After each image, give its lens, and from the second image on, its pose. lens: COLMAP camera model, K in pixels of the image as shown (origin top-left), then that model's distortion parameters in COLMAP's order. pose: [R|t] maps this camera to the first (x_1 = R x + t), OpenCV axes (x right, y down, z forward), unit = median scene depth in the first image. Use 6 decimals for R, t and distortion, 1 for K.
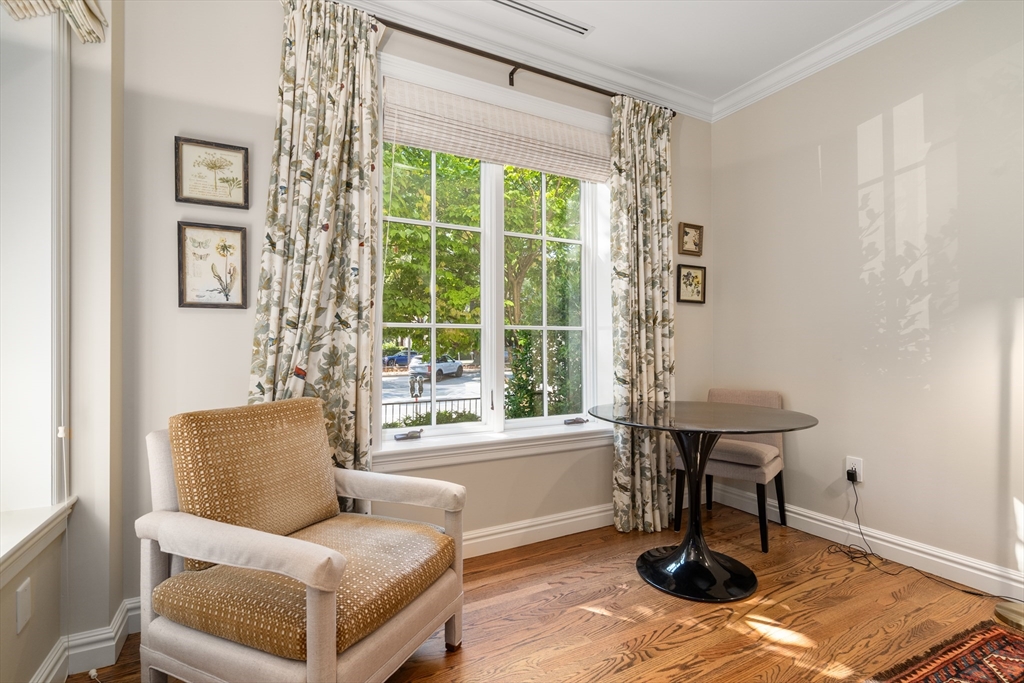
lens RADIAL K [[477.6, 0, 511.1], [0, 477.6, 343.7], [0, 0, 1]] dist [-0.004887, 0.002004]
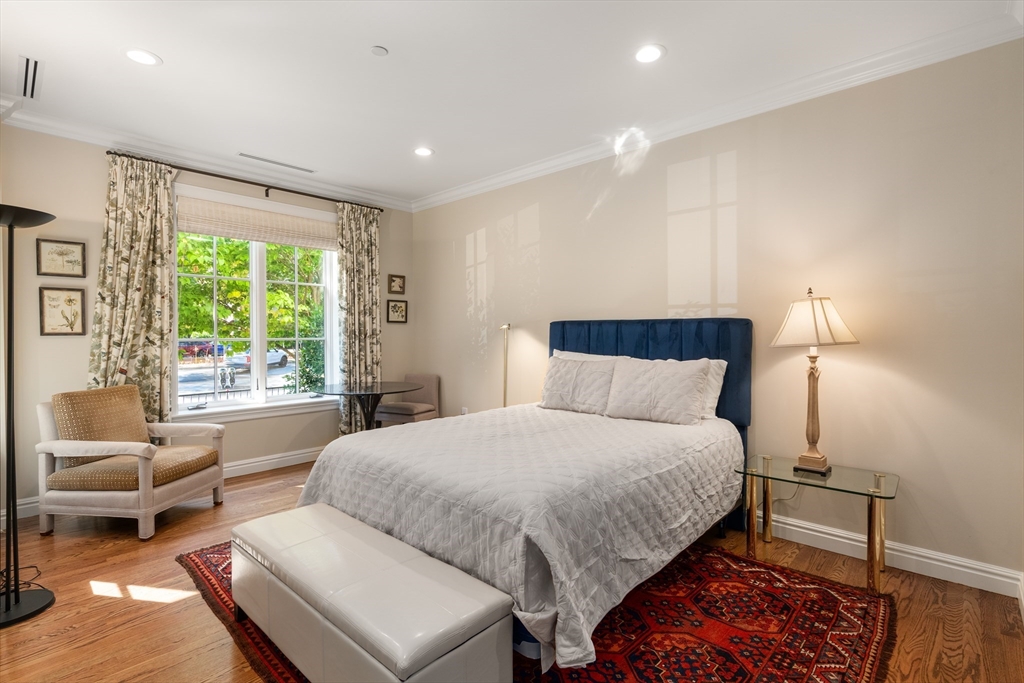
lens RADIAL K [[477.6, 0, 513.1], [0, 477.6, 341.9], [0, 0, 1]] dist [-0.004887, 0.002004]
pose [[0.946969, -0.003705, 0.321303, 0.344933], [-0.004055, 0.999716, 0.023478, -0.090691], [-0.321299, -0.023536, 0.946685, -1.083846]]
